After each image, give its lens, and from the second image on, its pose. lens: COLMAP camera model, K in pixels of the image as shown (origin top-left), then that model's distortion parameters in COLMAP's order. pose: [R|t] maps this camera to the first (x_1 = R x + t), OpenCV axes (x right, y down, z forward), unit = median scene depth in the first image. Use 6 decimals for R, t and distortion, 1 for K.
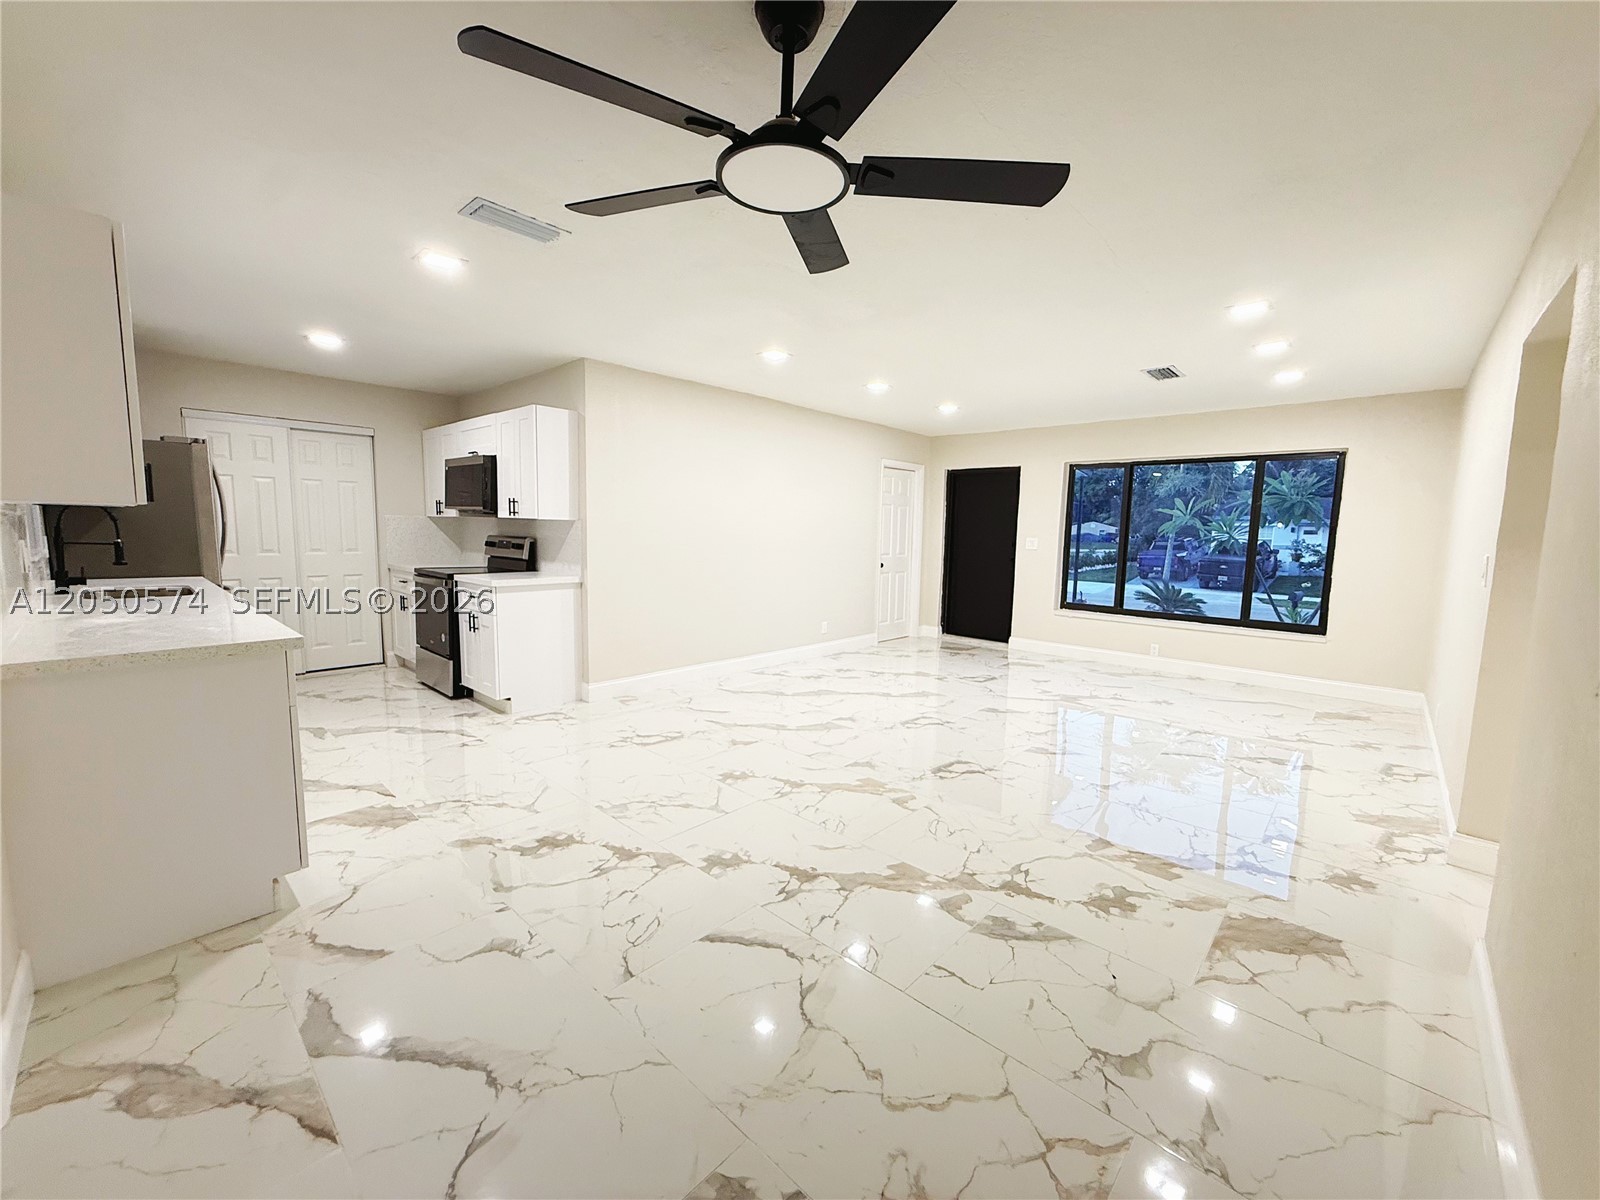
lens RADIAL K [[638.1, 0, 795.5], [0, 638.1, 598.0], [0, 0, 1]] dist [-0.001493, 0.000087]
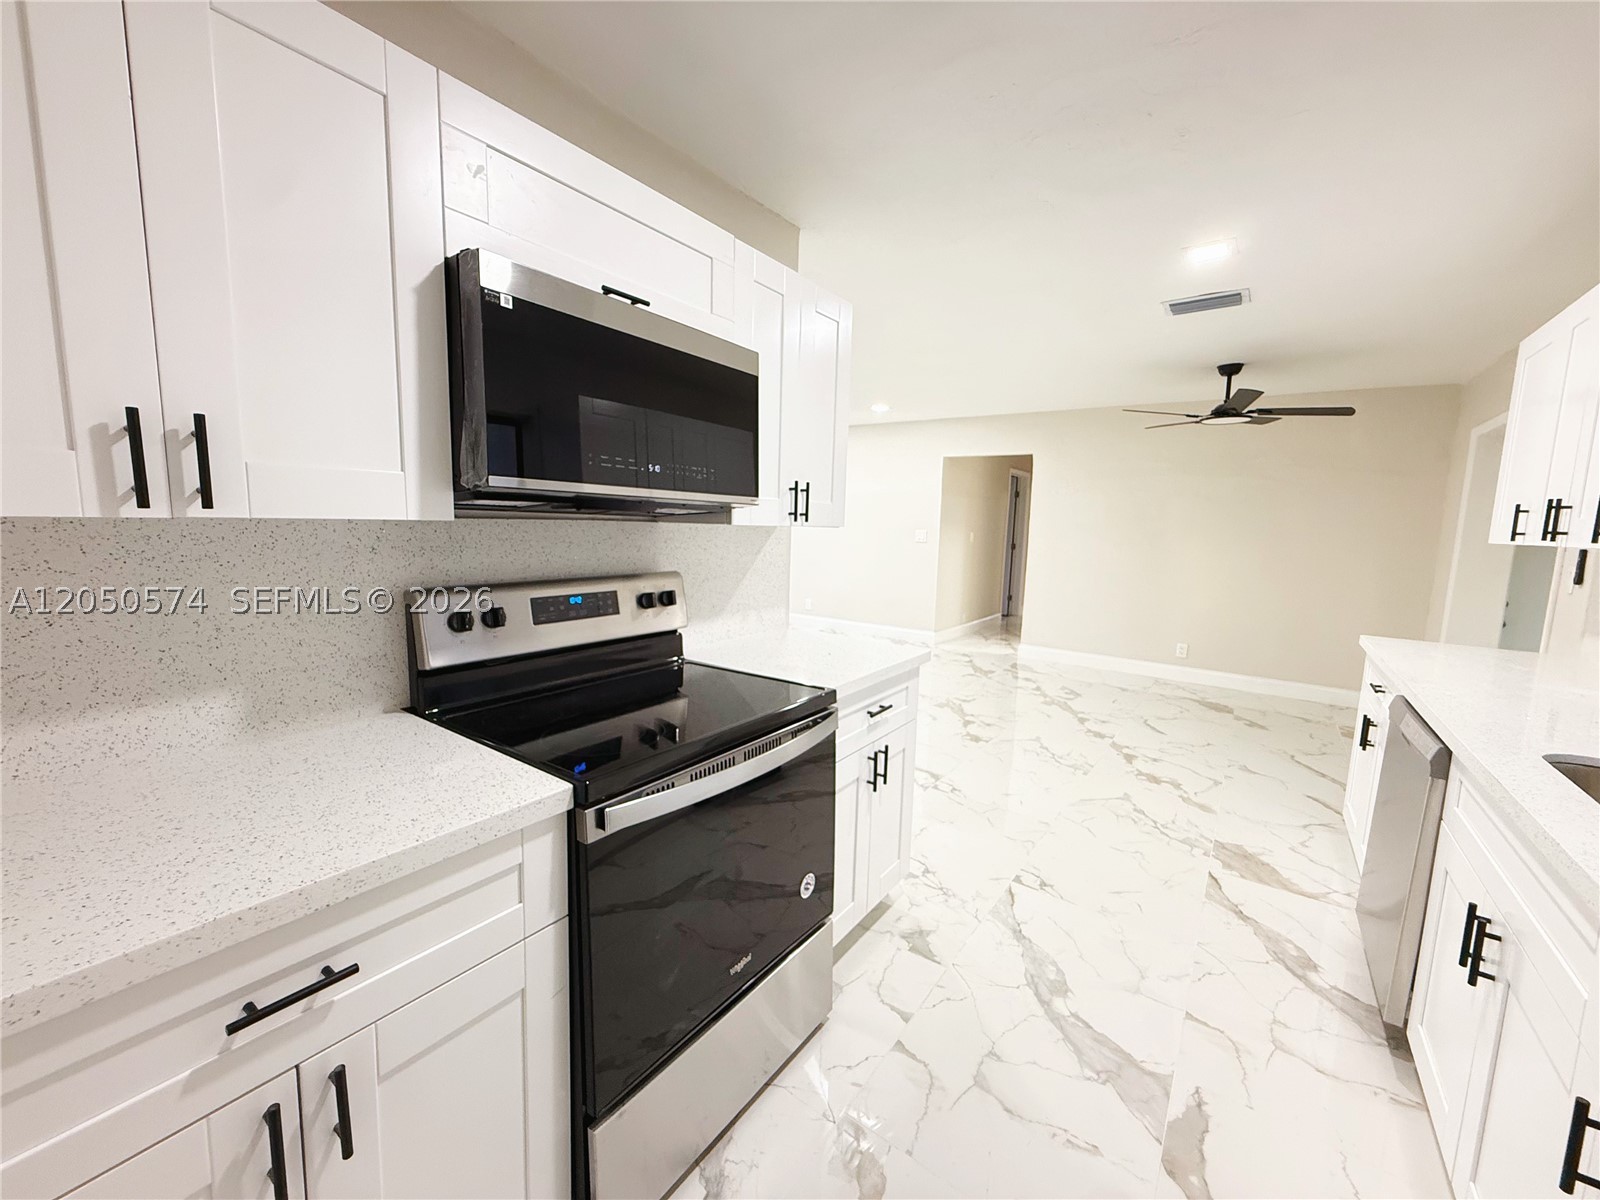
lens RADIAL K [[649.7, 0, 807.5], [0, 649.7, 597.1], [0, 0, 1]] dist [0.016198, 0.000014]
pose [[-0.137207, -0.147758, 0.979460, -1.372662], [0.076581, 0.984270, 0.159211, -0.227678], [-0.987578, 0.096852, -0.123733, 1.623942]]
